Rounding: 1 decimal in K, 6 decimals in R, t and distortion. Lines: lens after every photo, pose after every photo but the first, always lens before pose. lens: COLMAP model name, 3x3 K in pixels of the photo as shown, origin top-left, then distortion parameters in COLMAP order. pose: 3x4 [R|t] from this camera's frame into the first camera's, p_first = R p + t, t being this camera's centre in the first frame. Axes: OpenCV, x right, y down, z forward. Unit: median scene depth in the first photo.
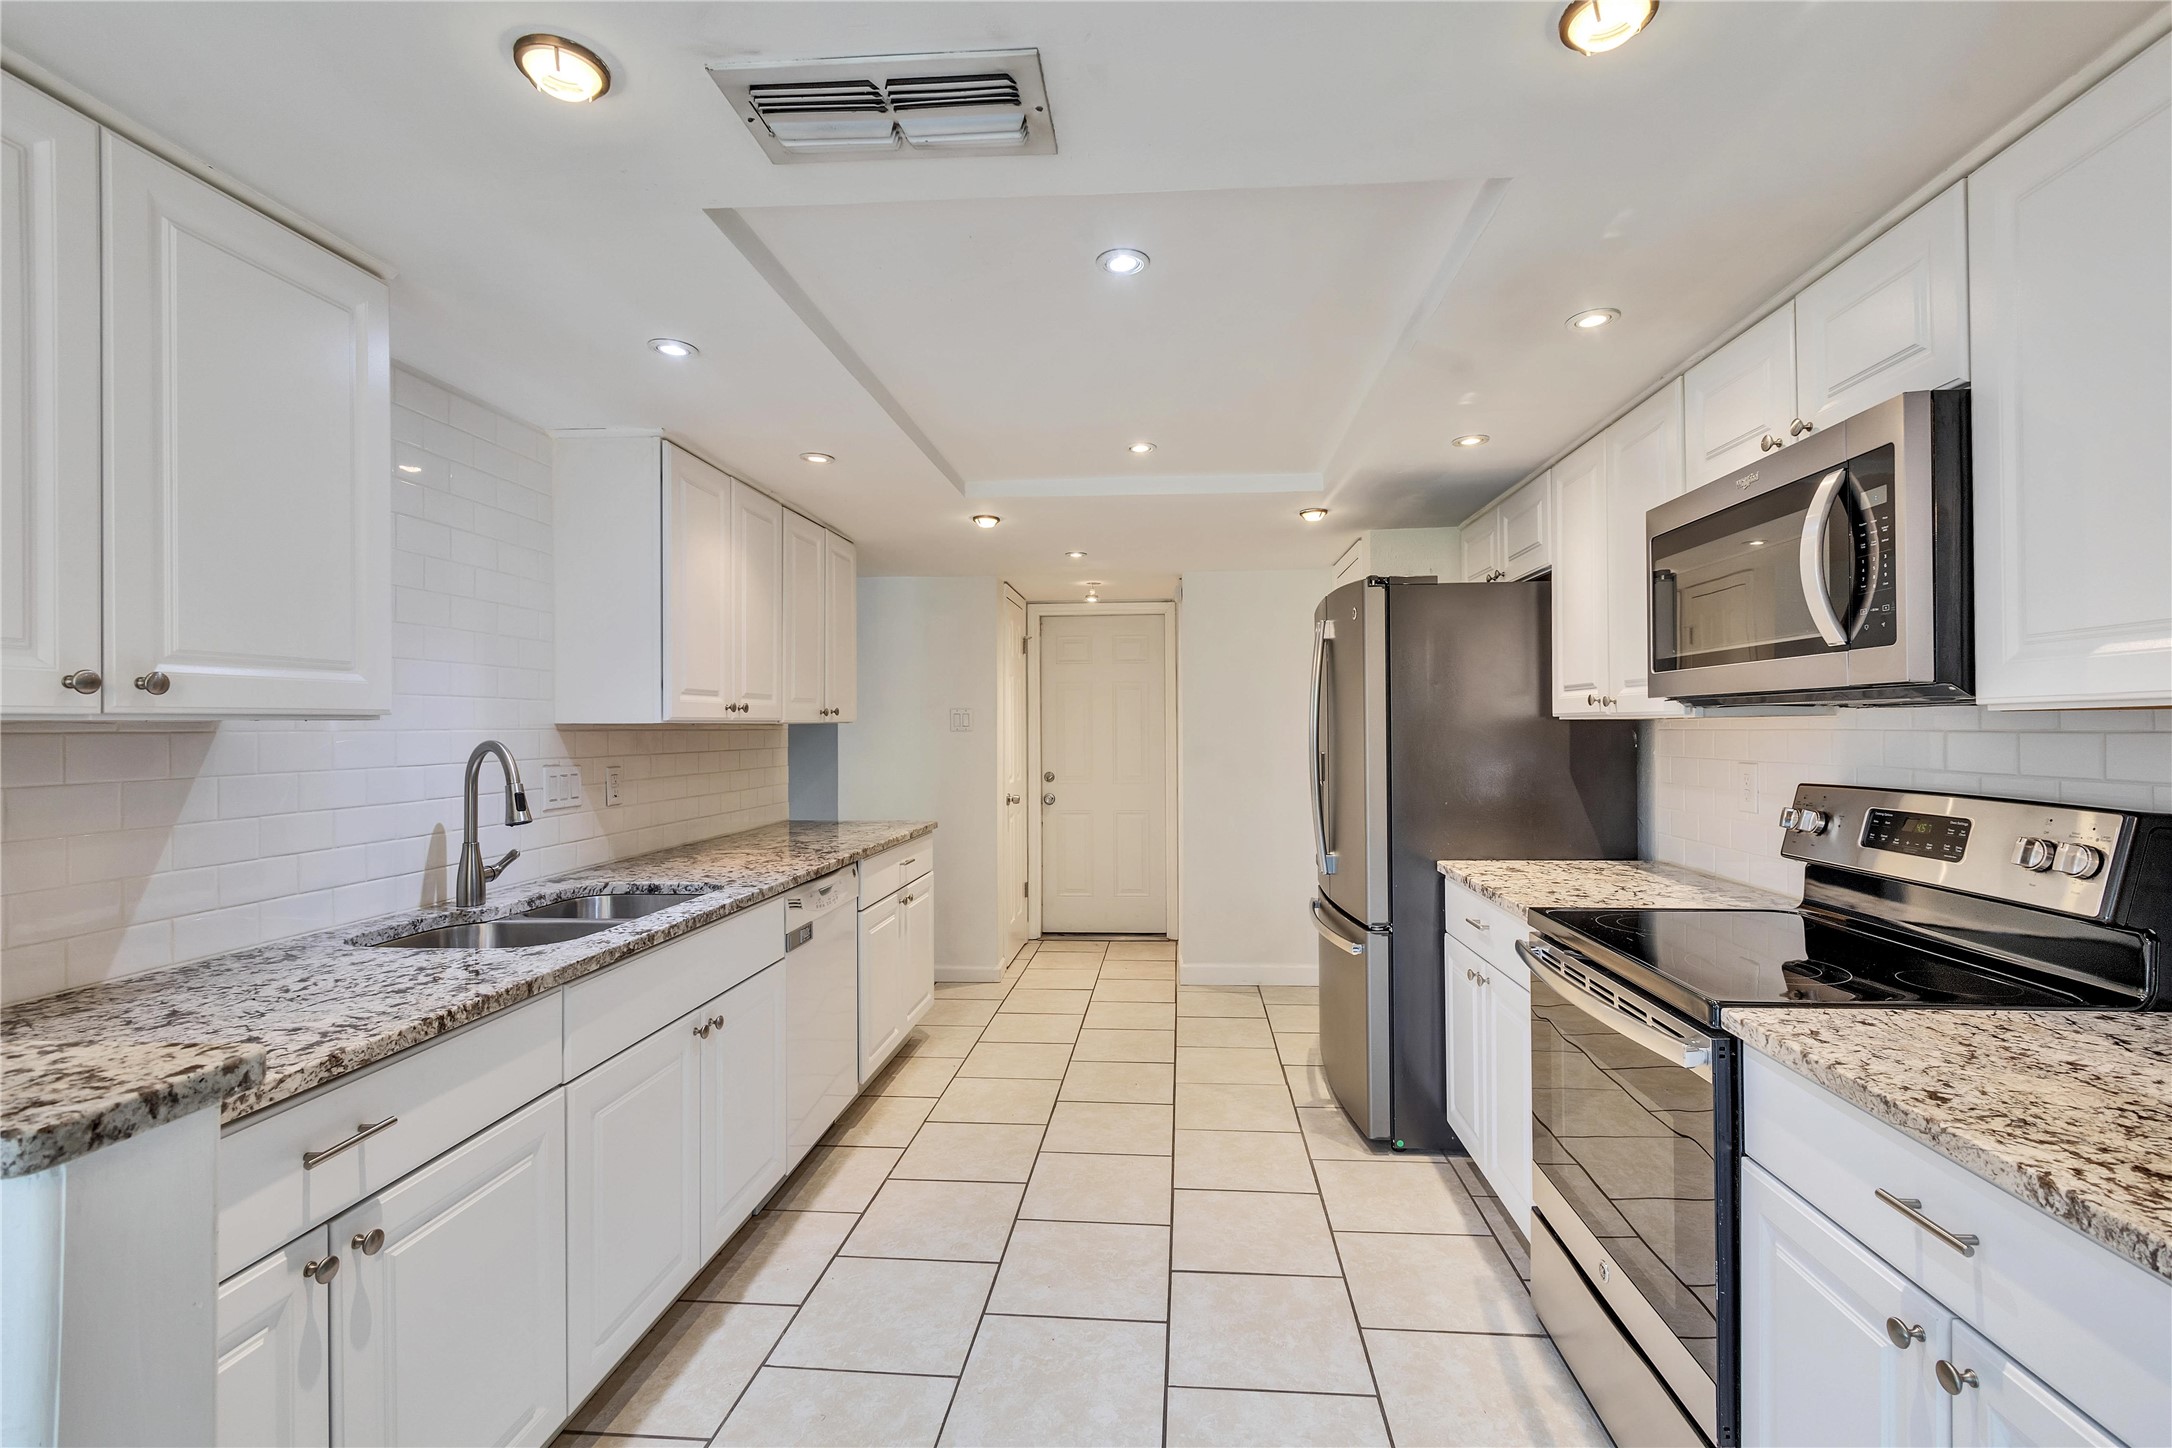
lens RADIAL K [[937.7, 0, 1098.4], [0, 937.7, 728.8], [0, 0, 1]] dist [-0.004519, -0.000175]
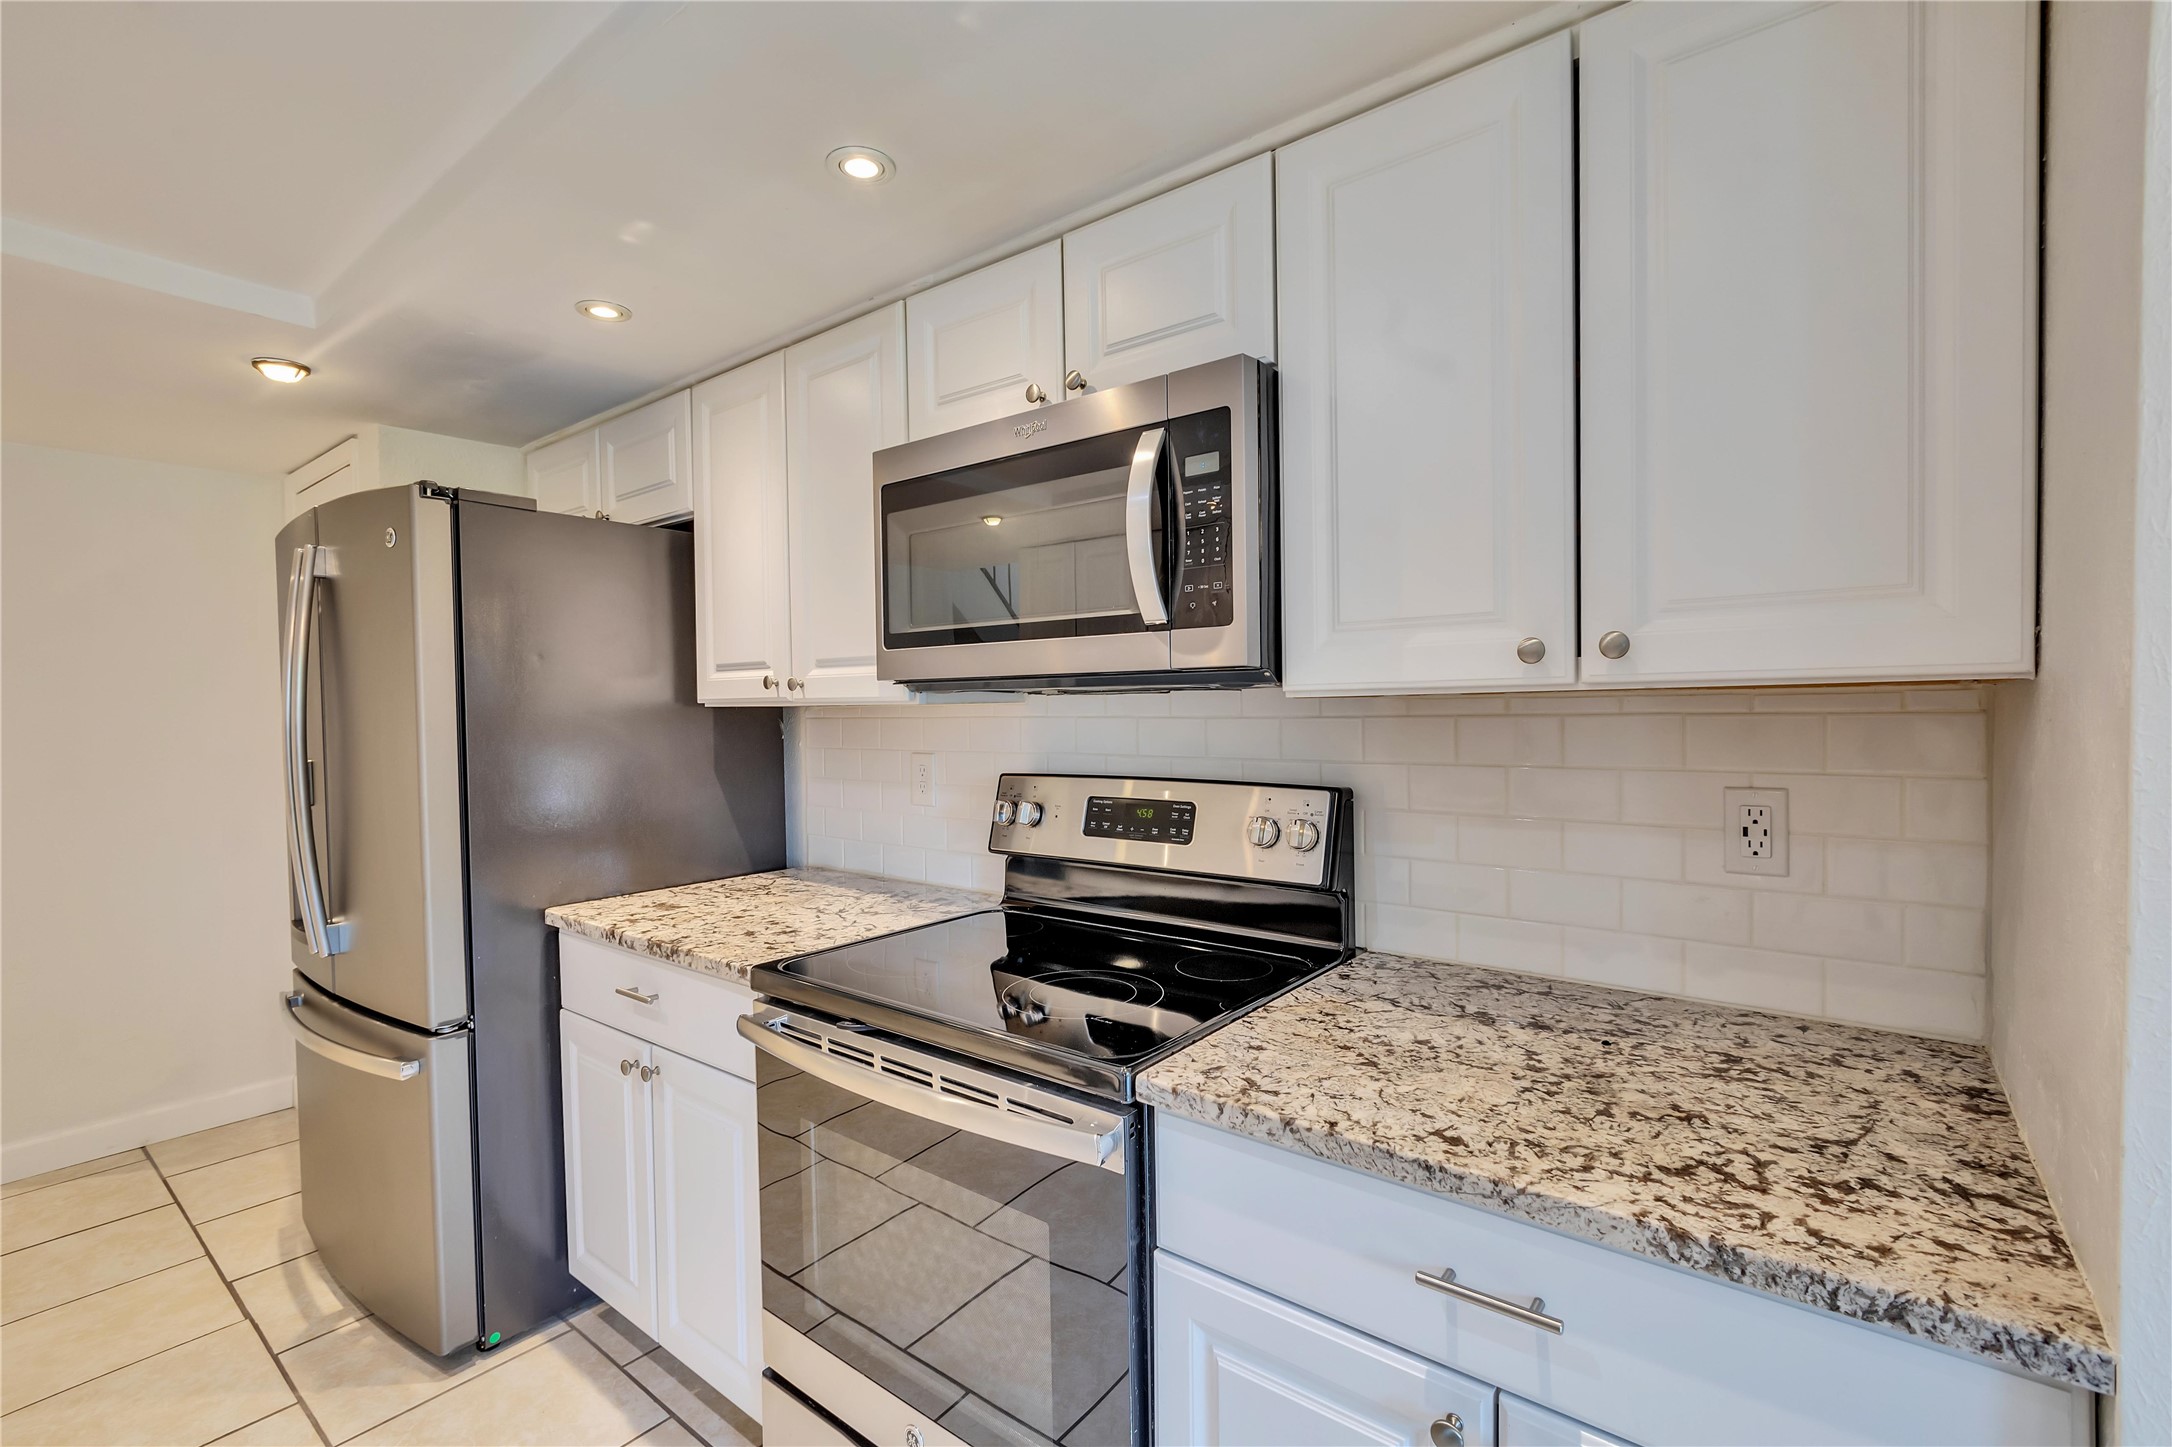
lens RADIAL K [[937.7, 0, 1098.4], [0, 937.7, 728.3], [0, 0, 1]] dist [-0.004519, -0.000175]
pose [[0.537027, -0.018387, 0.843365, -0.003946], [0.008093, 0.999829, 0.016645, -0.003391], [-0.843527, -0.002113, 0.537083, 0.462215]]
